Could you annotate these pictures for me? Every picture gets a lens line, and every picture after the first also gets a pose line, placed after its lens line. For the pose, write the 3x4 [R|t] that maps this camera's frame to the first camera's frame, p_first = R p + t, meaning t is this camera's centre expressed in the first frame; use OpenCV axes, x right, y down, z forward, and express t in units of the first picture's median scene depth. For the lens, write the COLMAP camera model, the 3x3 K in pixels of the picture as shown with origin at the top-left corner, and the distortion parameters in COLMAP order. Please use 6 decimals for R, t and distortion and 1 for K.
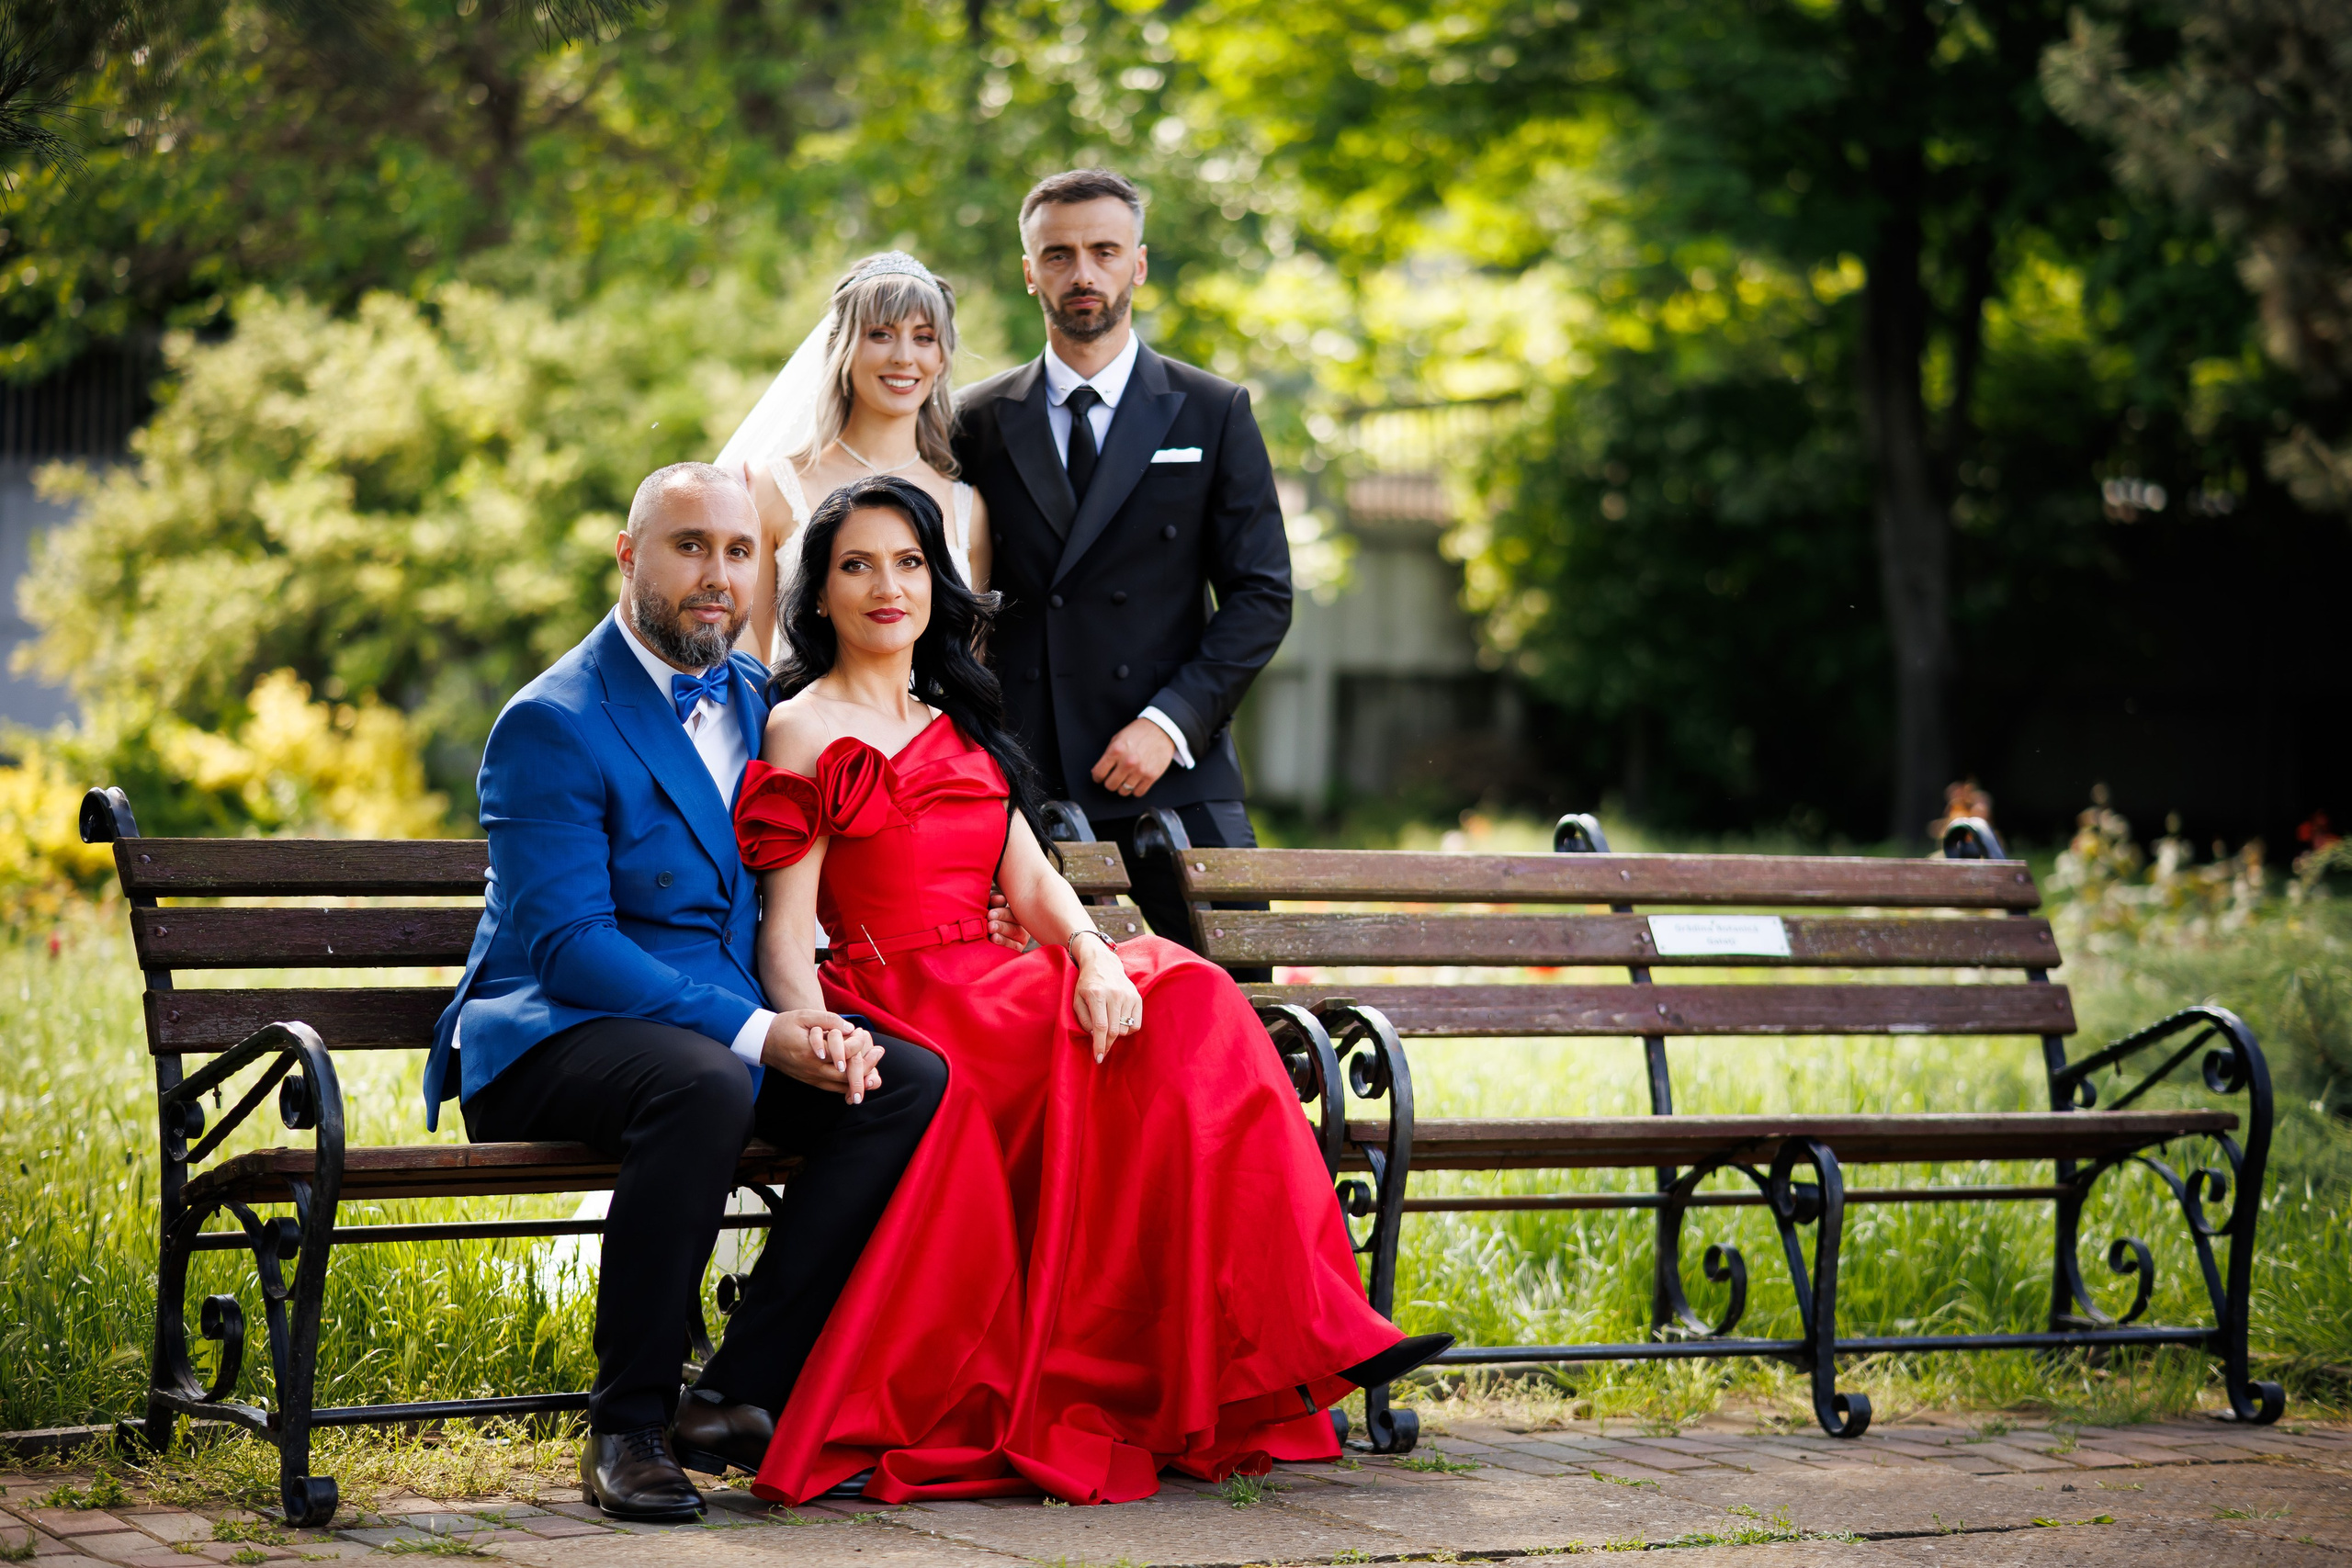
lens RADIAL K [[4641.3, 0, 1183.7], [0, 4641.3, 796.1], [0, 0, 1]] dist [0.239796, 0.000000]
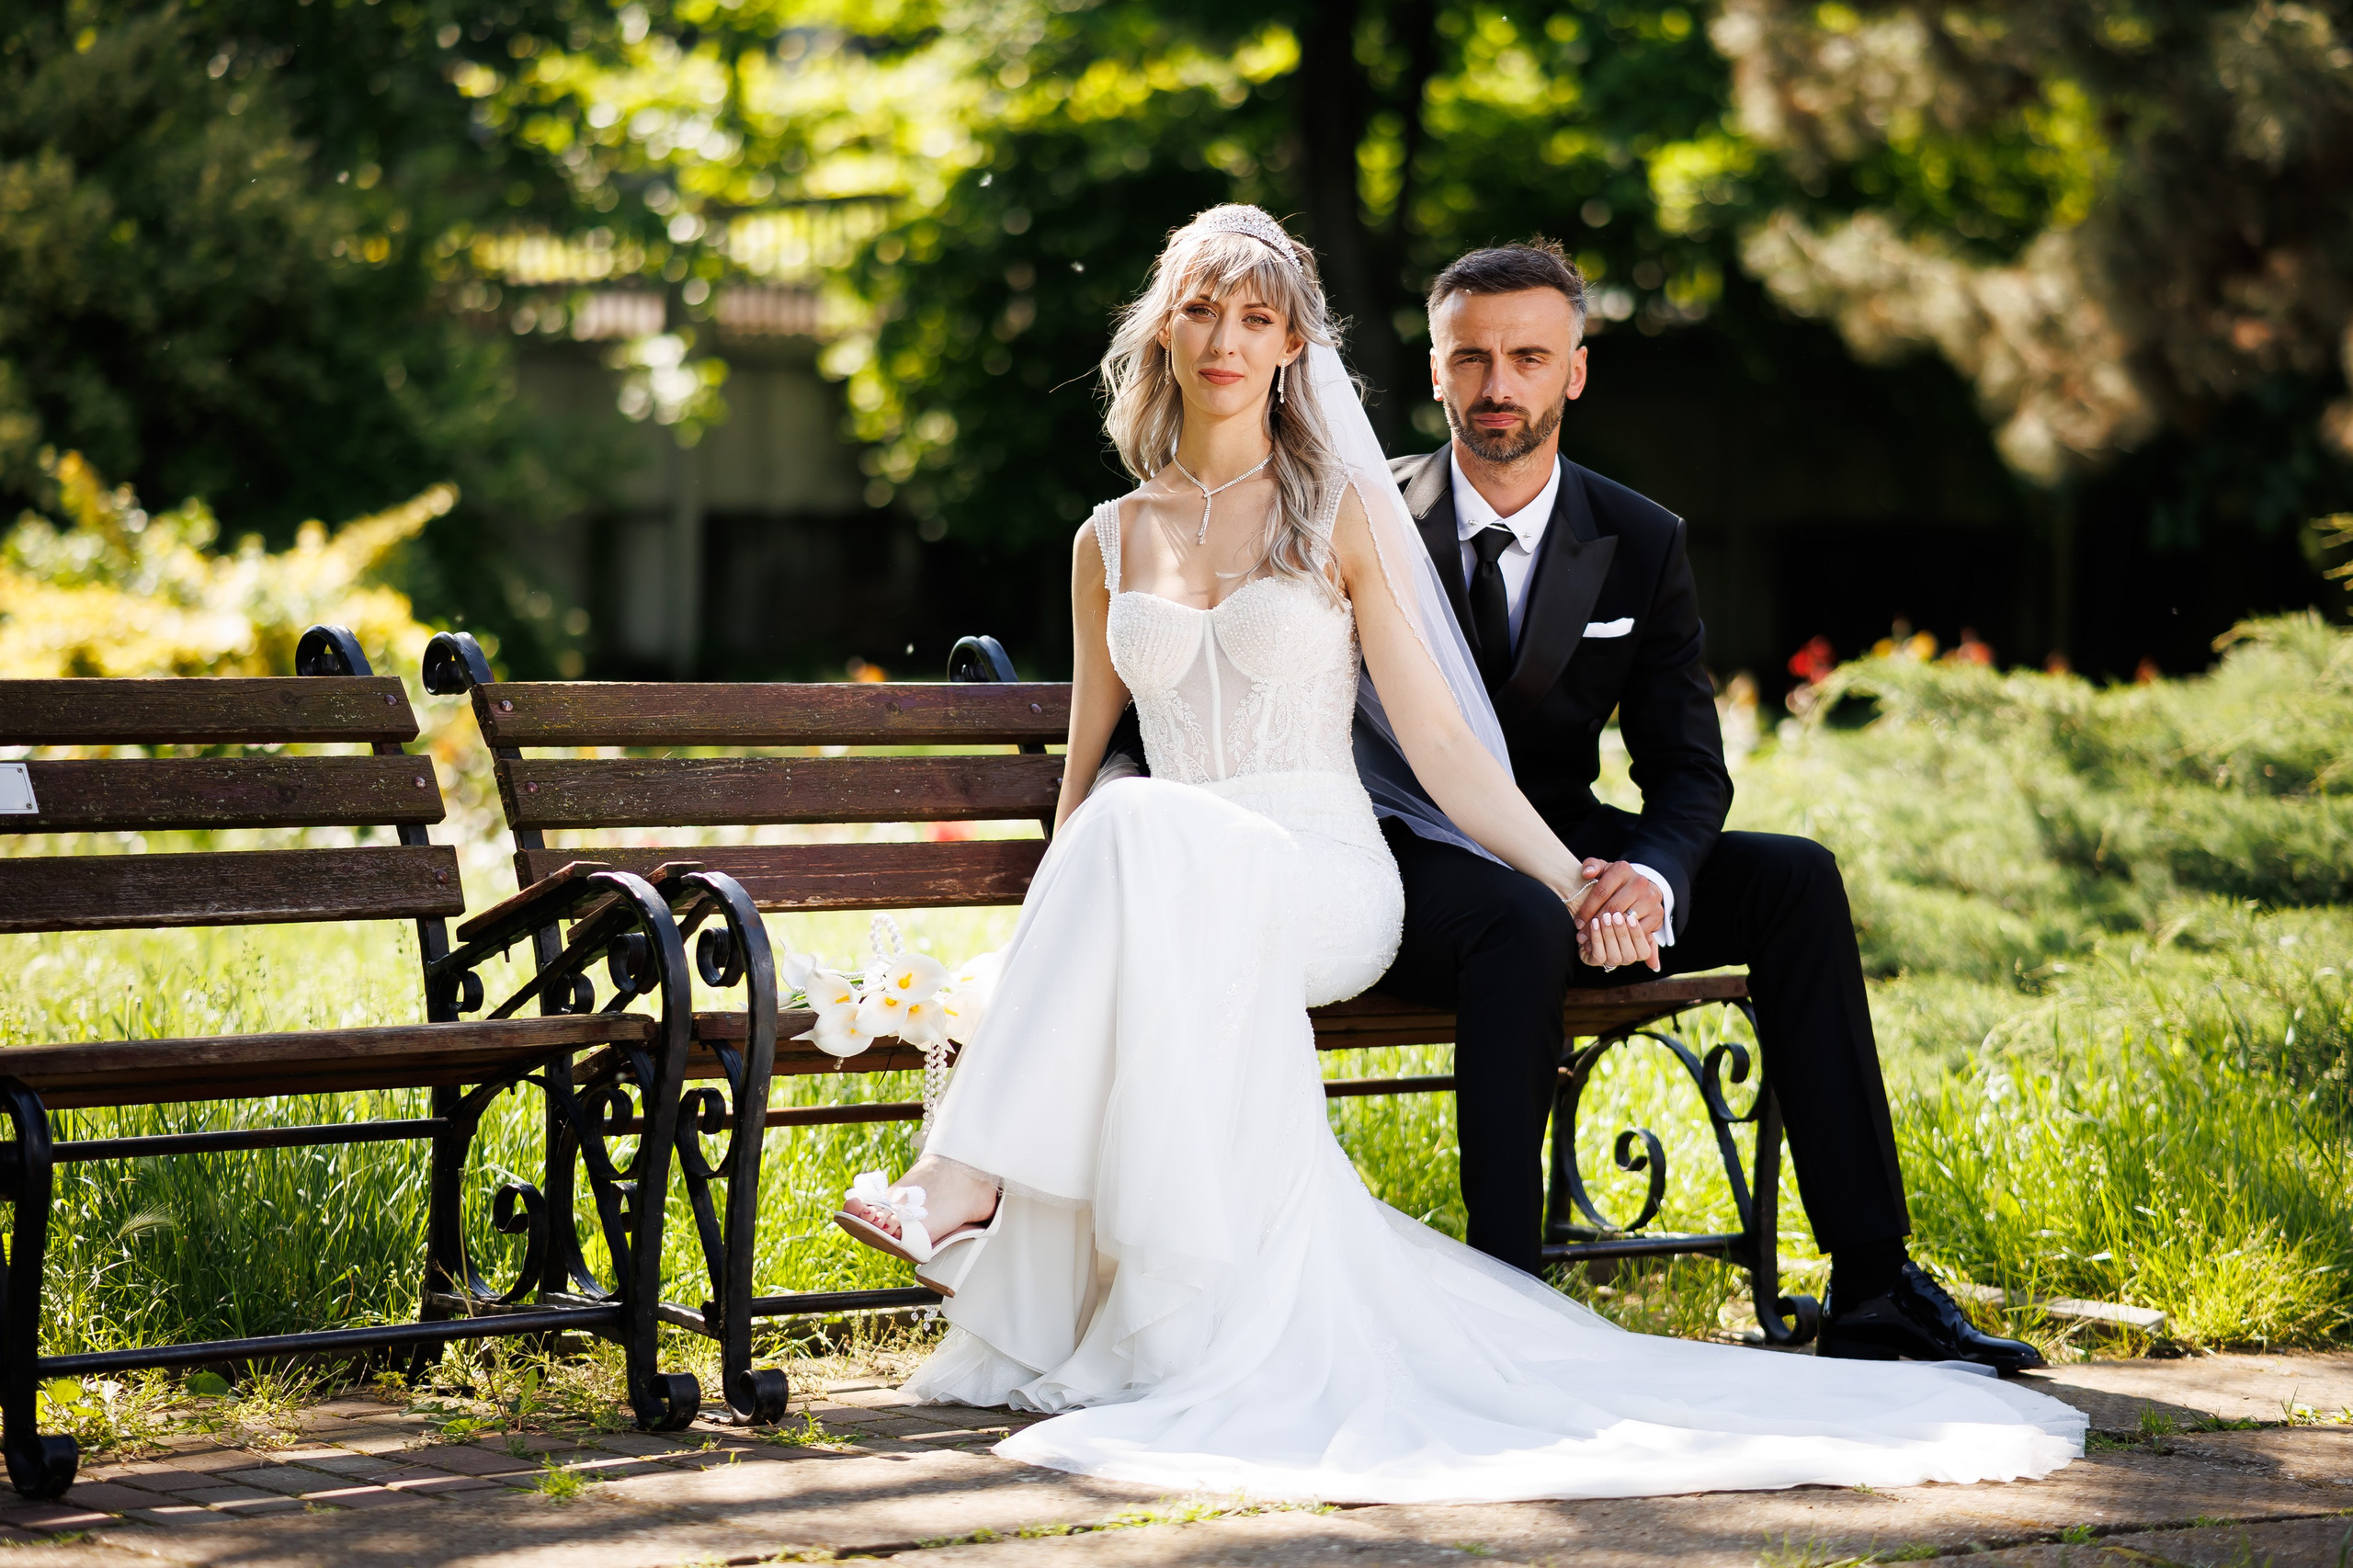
lens RADIAL K [[5127.8, 0, 1182.6], [0, 5127.8, 782.8], [0, 0, 1]] dist [0.255249, 0.000000]
pose [[0.992414, -0.019998, 0.121300, 0.010888], [0.017335, 0.999586, 0.022965, 0.009964], [-0.121709, -0.020688, 0.992350, 0.100571]]
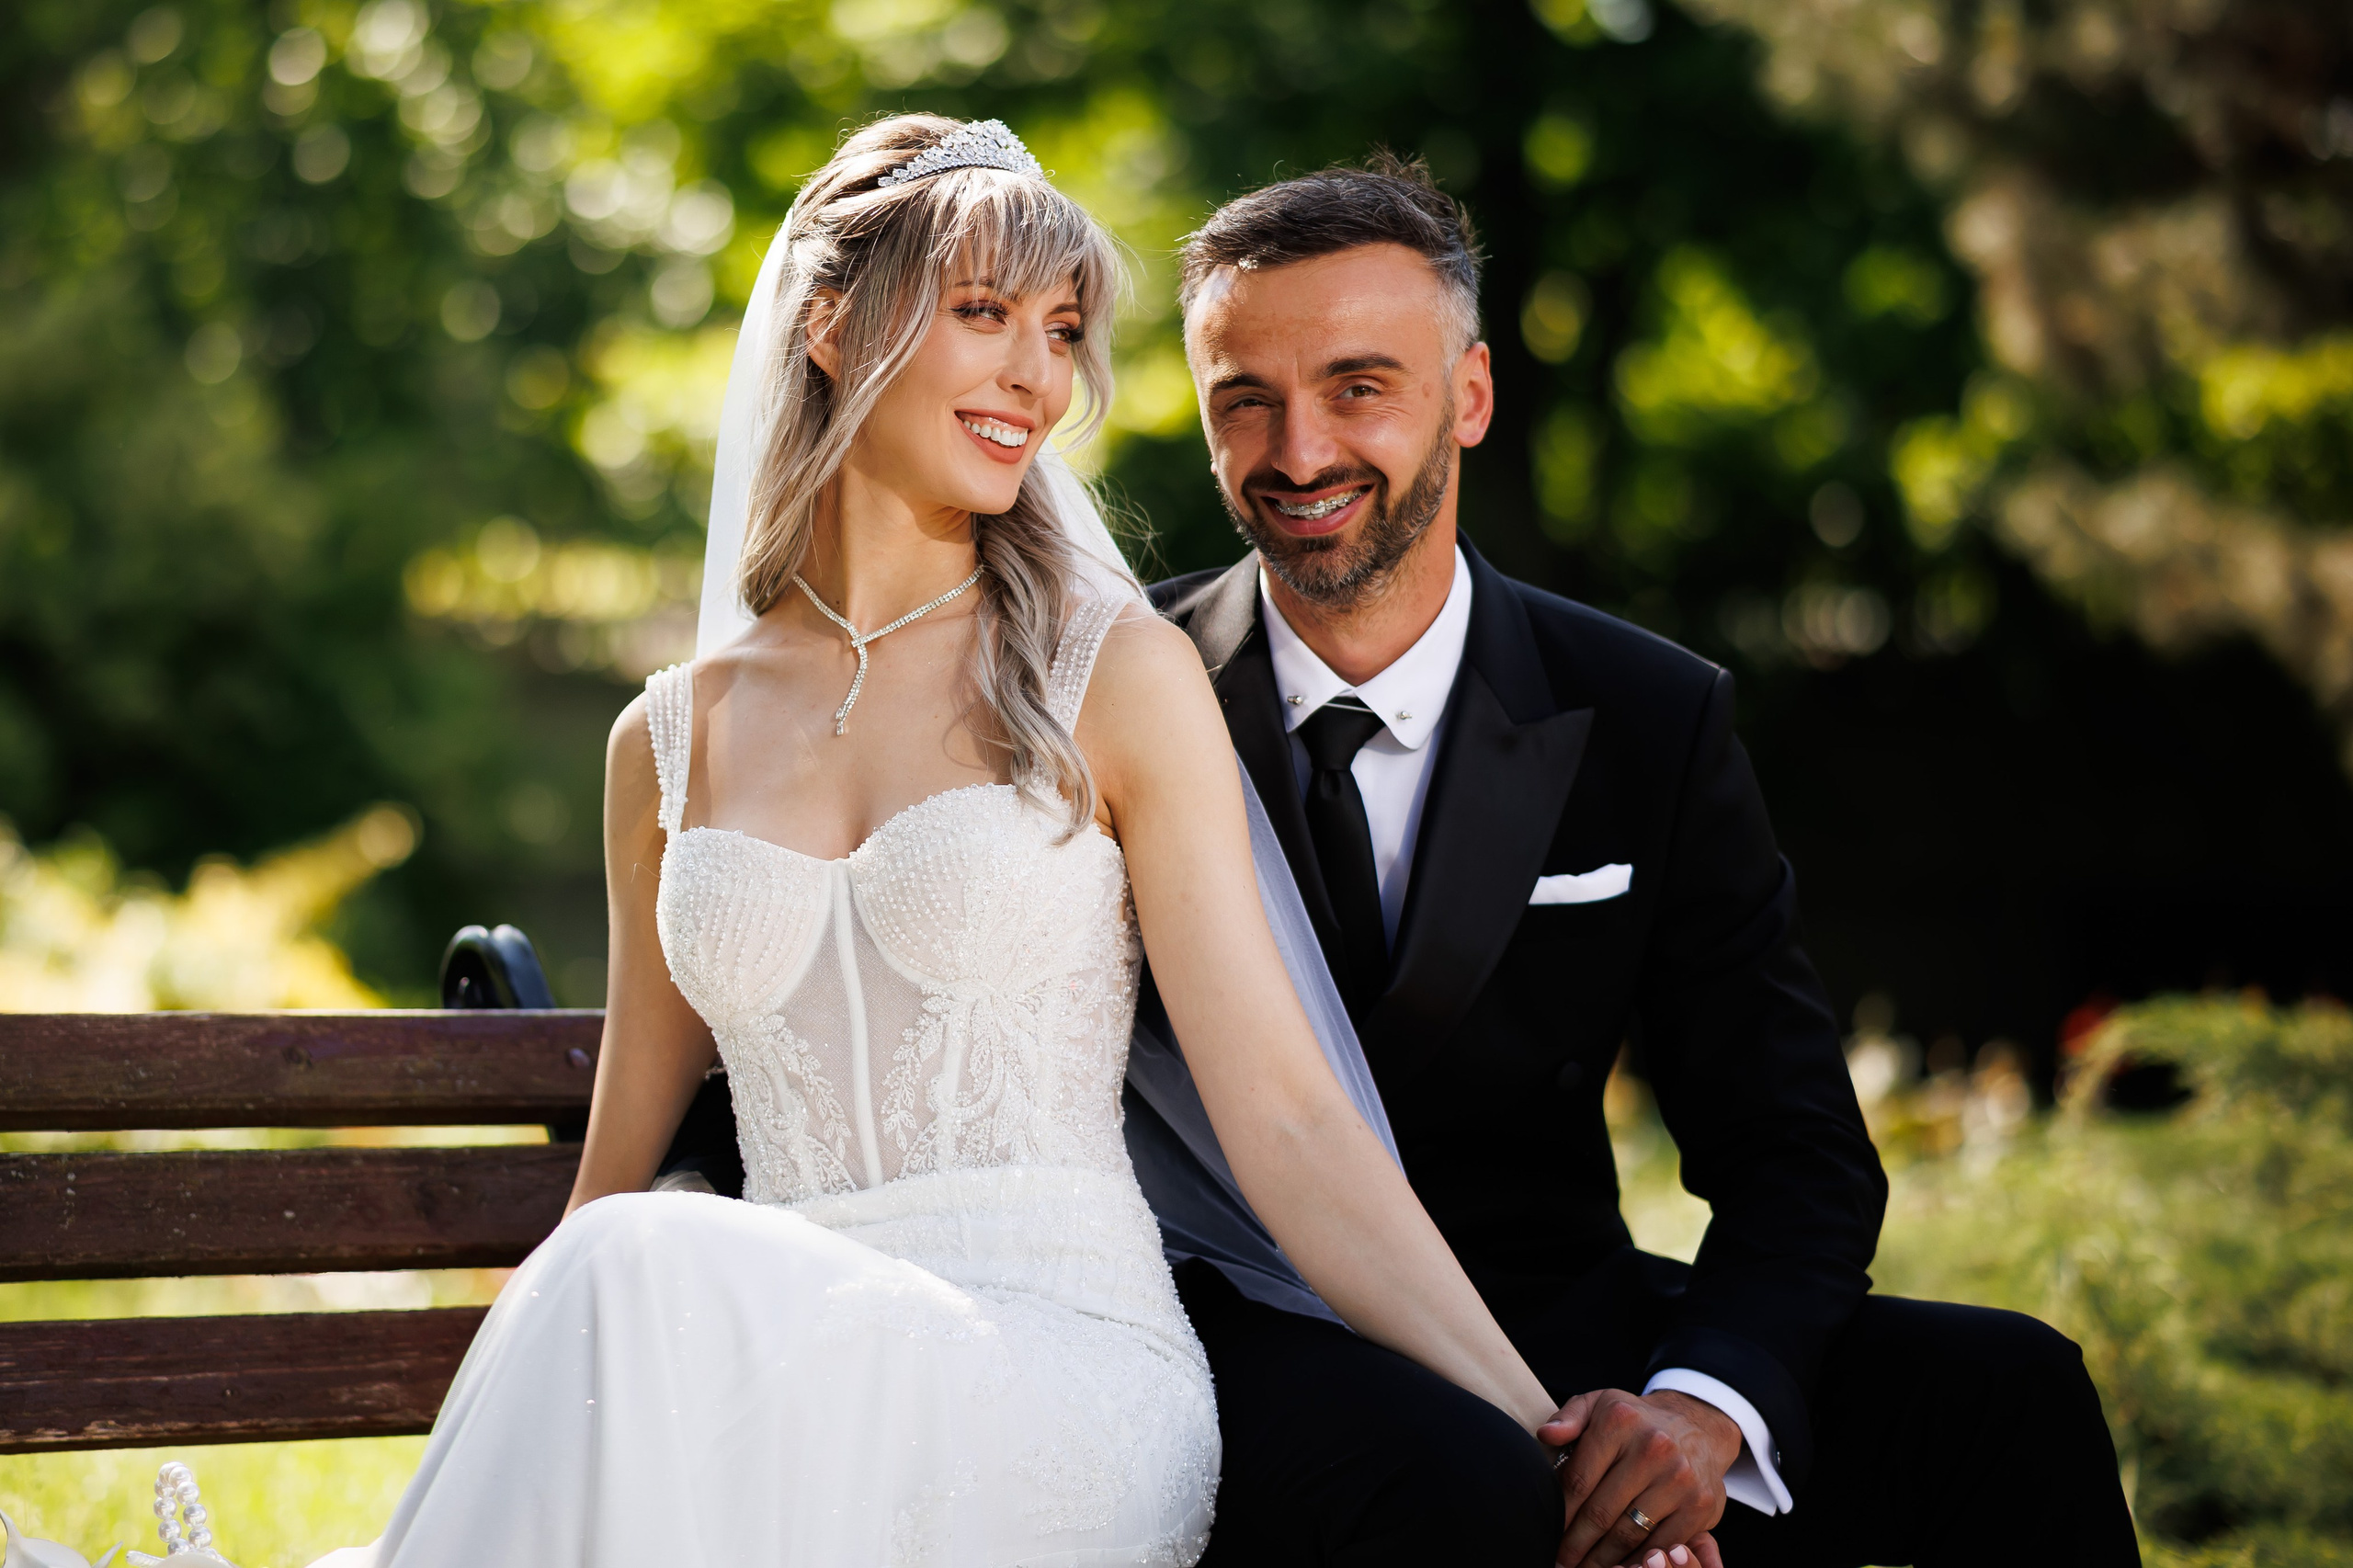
lens RADIAL K [[5127.8, 0, 1117.0], [0, 5127.8, 760.8], [0, 0, 1]] dist [0.255249, 0.000000]
pose [[0.998511, -0.014465, 0.052596, 0.121773], [0.017722, 0.997918, -0.062013, 0.020349], [-0.051590, 0.062853, 0.996689, 0.515784]]
